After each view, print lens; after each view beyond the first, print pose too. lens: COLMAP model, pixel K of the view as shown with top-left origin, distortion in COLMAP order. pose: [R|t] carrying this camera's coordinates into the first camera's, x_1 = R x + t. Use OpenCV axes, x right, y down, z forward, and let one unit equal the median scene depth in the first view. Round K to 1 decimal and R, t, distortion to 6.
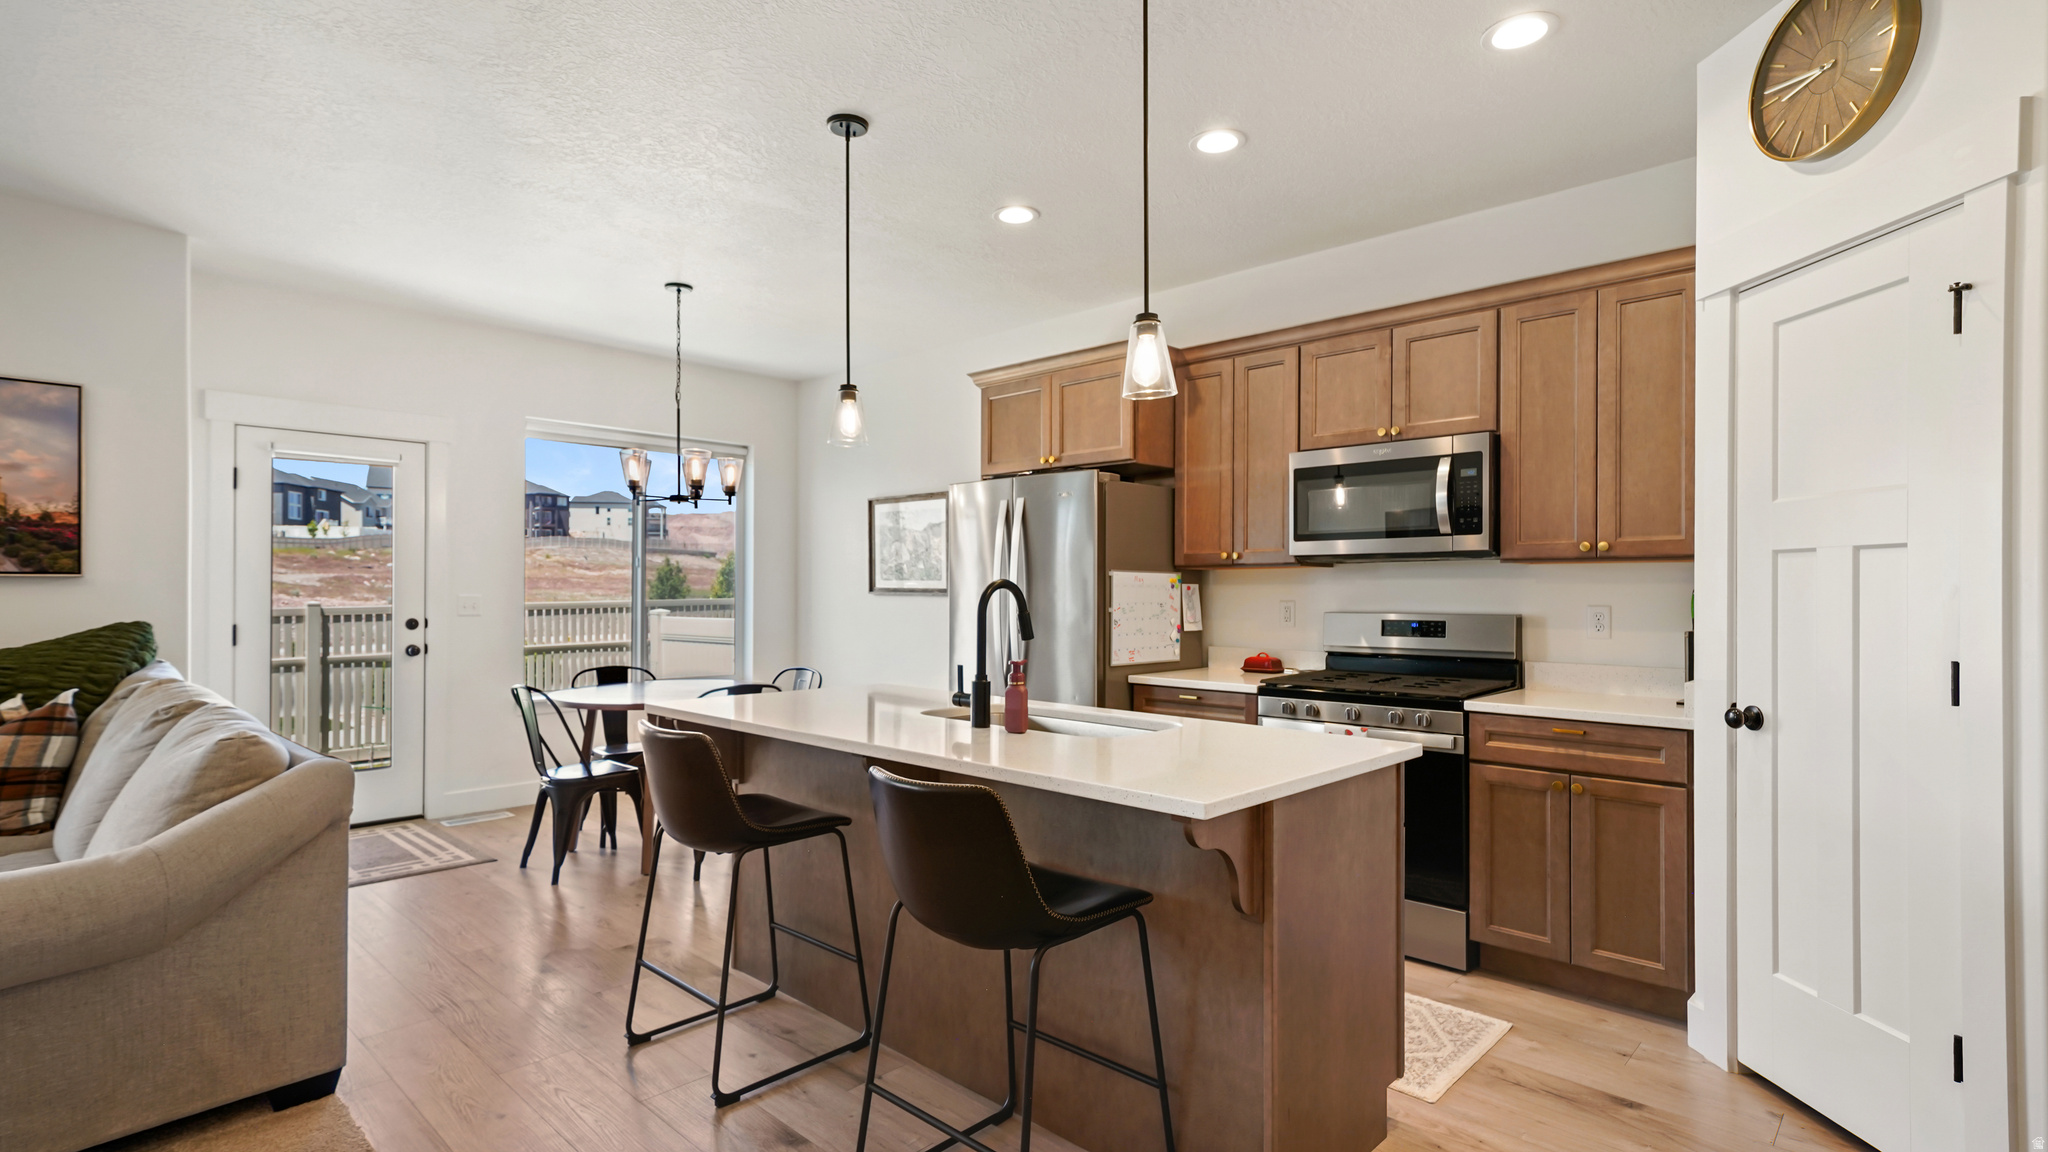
lens RADIAL K [[975.9, 0, 1024.0], [0, 975.9, 576.0], [0, 0, 1]] dist [0.015921, 0.000383]
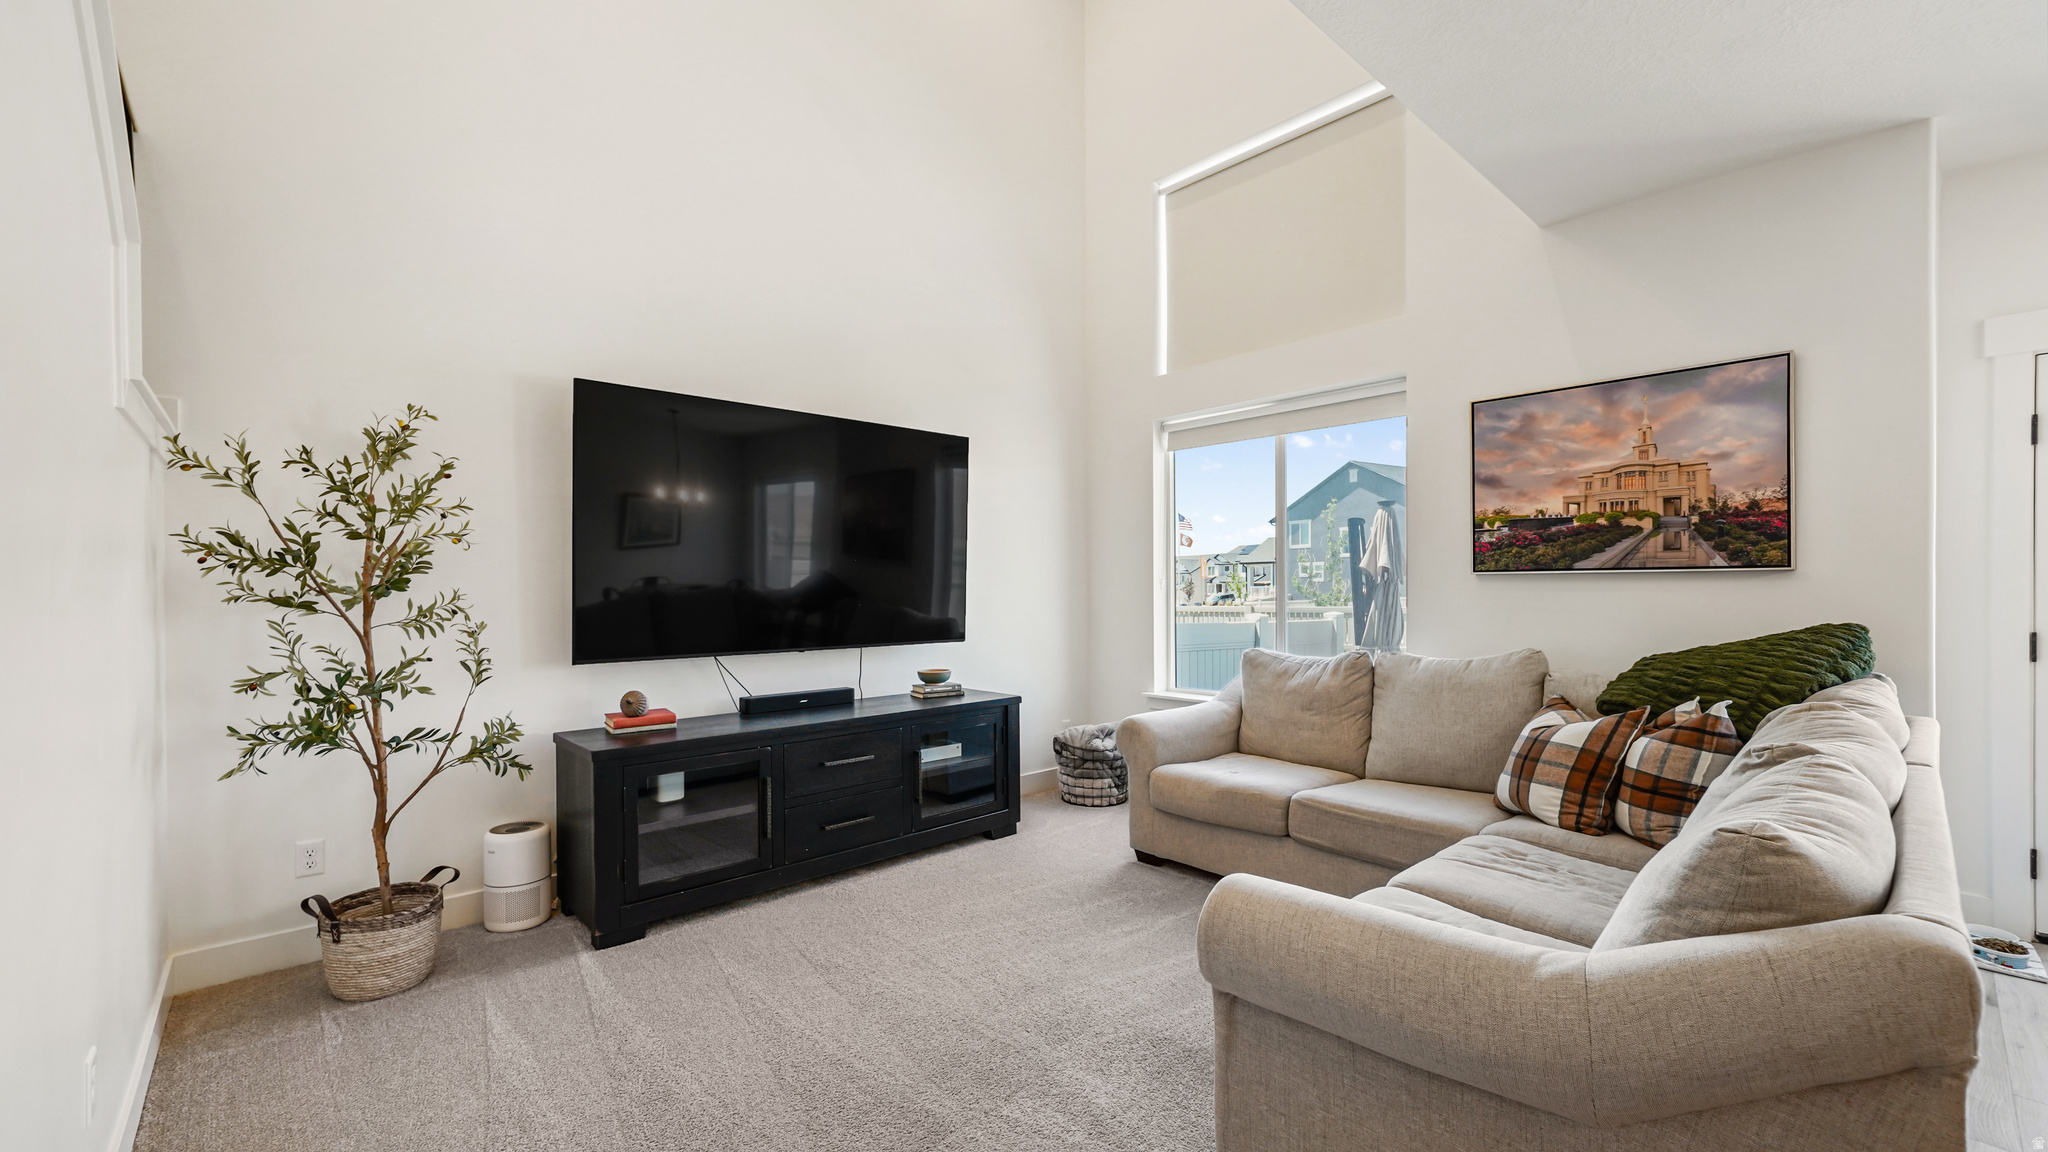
lens RADIAL K [[814.0, 0, 1012.3], [0, 814.0, 594.7], [0, 0, 1]] dist [-0.005472, 0.000279]
pose [[-0.094503, 0.007438, -0.995497, -0.172200], [0.015960, 0.999855, 0.005956, 0.007378], [0.995397, -0.015325, -0.094608, 0.381603]]
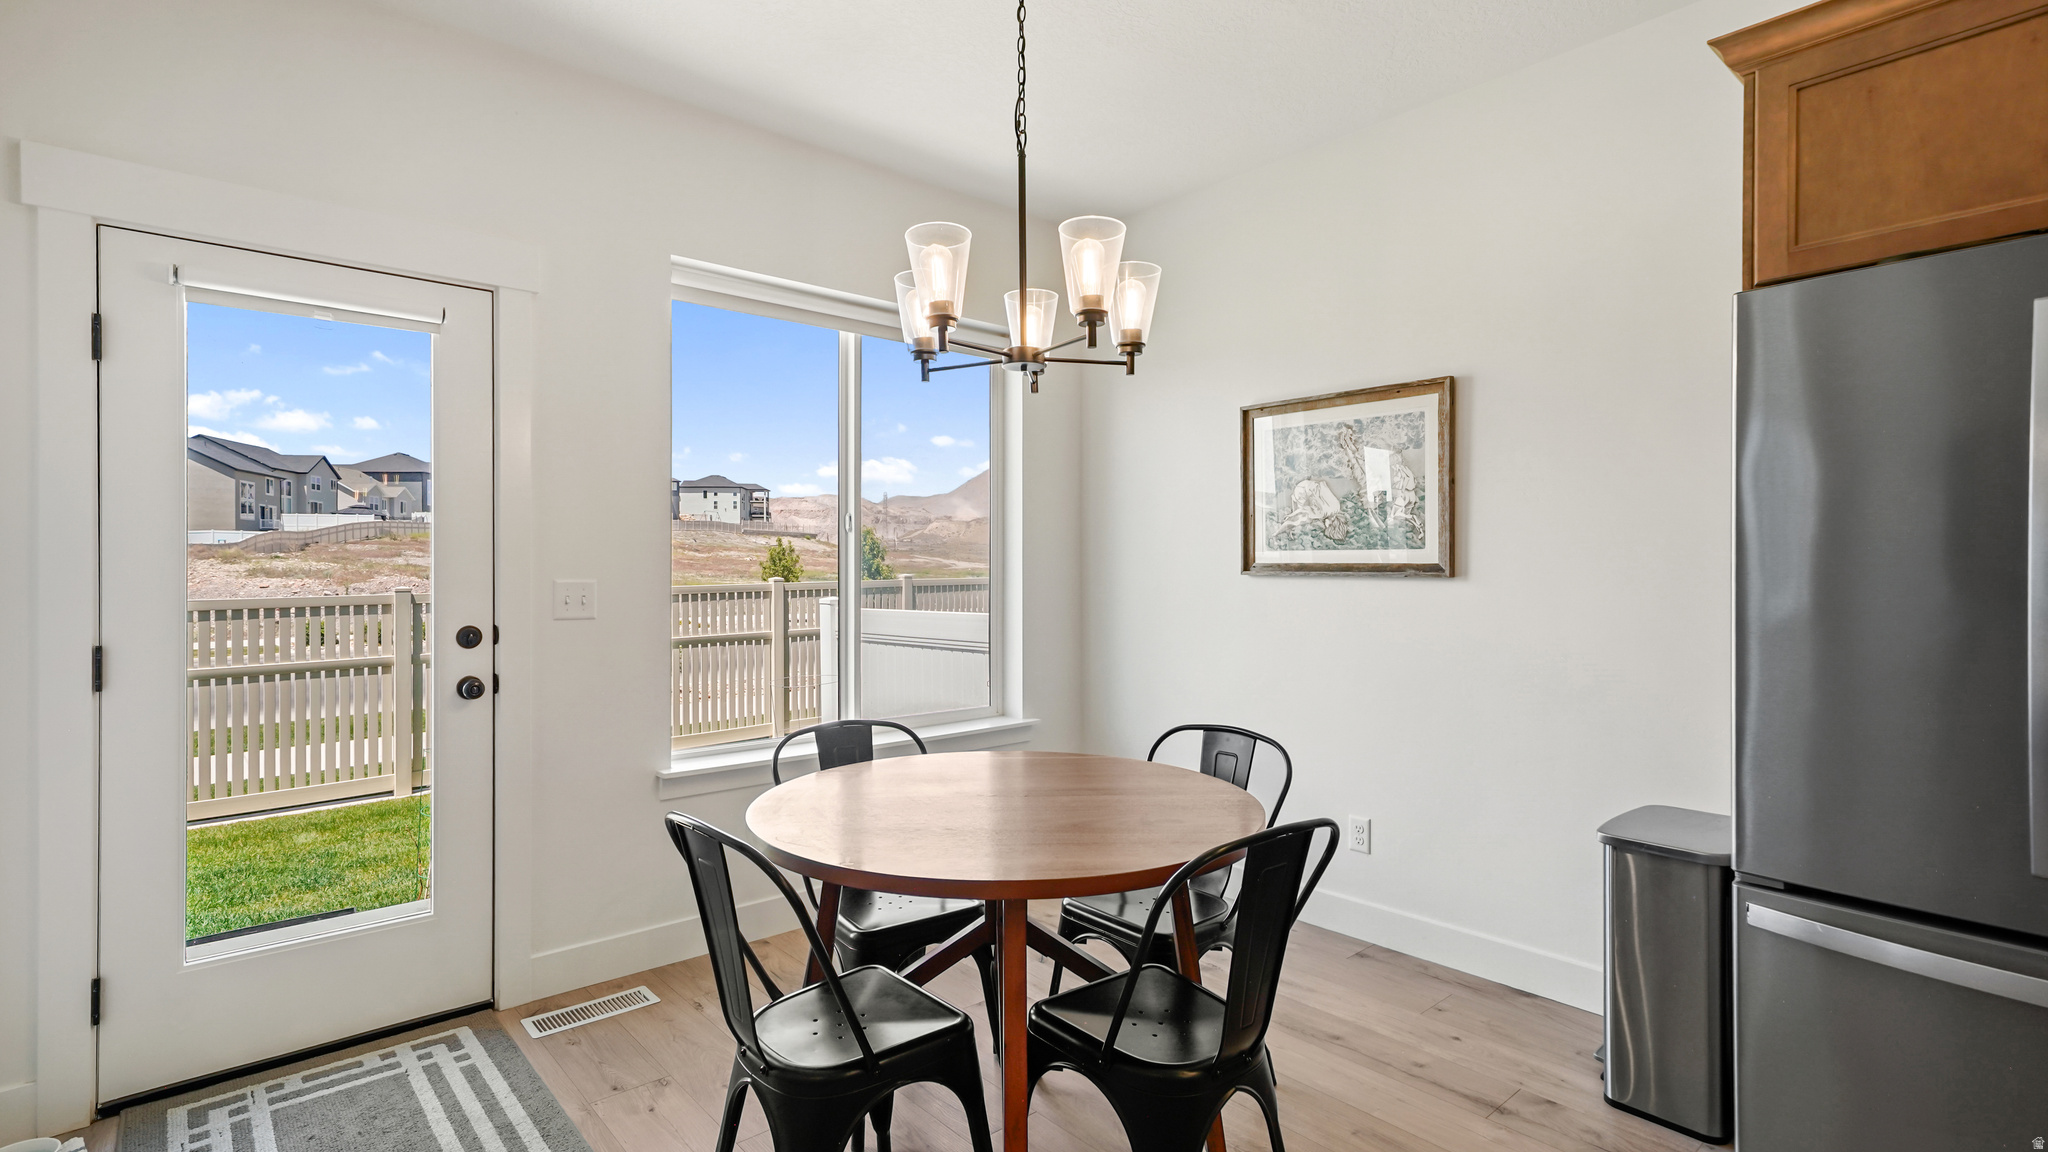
lens RADIAL K [[971.6, 0, 1028.7], [0, 971.6, 558.1], [0, 0, 1]] dist [0.019425, 0.000423]
pose [[0.995918, -0.006220, -0.090051, -0.383308], [0.006469, 0.999976, 0.002478, 0.010324], [0.090033, -0.003050, 0.995934, 0.697272]]
